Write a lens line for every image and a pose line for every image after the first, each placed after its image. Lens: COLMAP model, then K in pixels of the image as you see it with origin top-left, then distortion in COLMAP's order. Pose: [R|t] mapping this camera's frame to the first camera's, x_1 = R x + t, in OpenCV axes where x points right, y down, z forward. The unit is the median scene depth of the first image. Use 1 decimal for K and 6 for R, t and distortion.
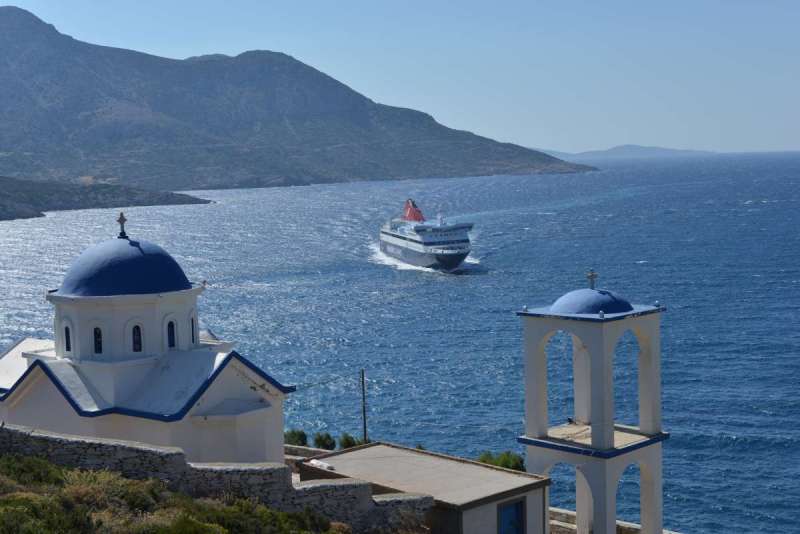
lens RADIAL K [[1225.9, 0, 400.0], [0, 1225.9, 267.0], [0, 0, 1]] dist [0.011906, -0.005106]
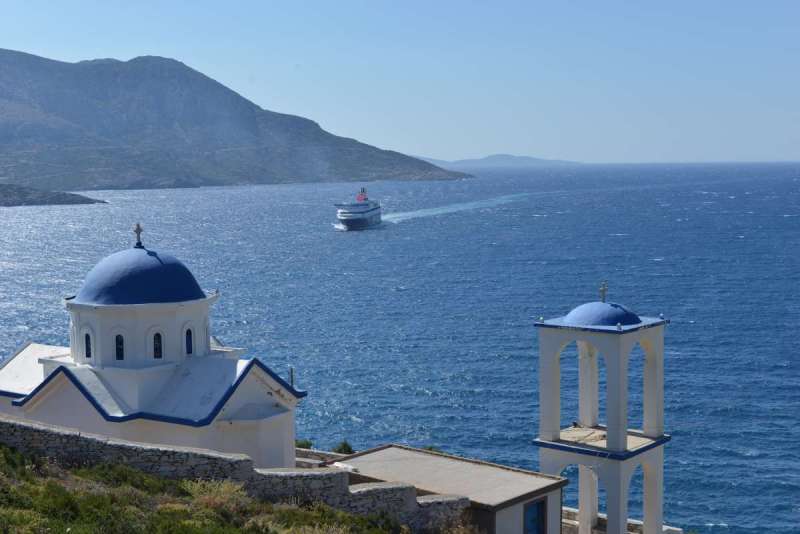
lens RADIAL K [[1170.2, 0, 400.0], [0, 1170.2, 267.0], [0, 0, 1]] dist [0.005267, -0.003265]
pose [[0.994960, 0.009852, 0.099790, -0.117364], [-0.009803, 0.999951, -0.000987, -0.009609], [-0.099795, 0.000003, 0.995008, -0.002482]]
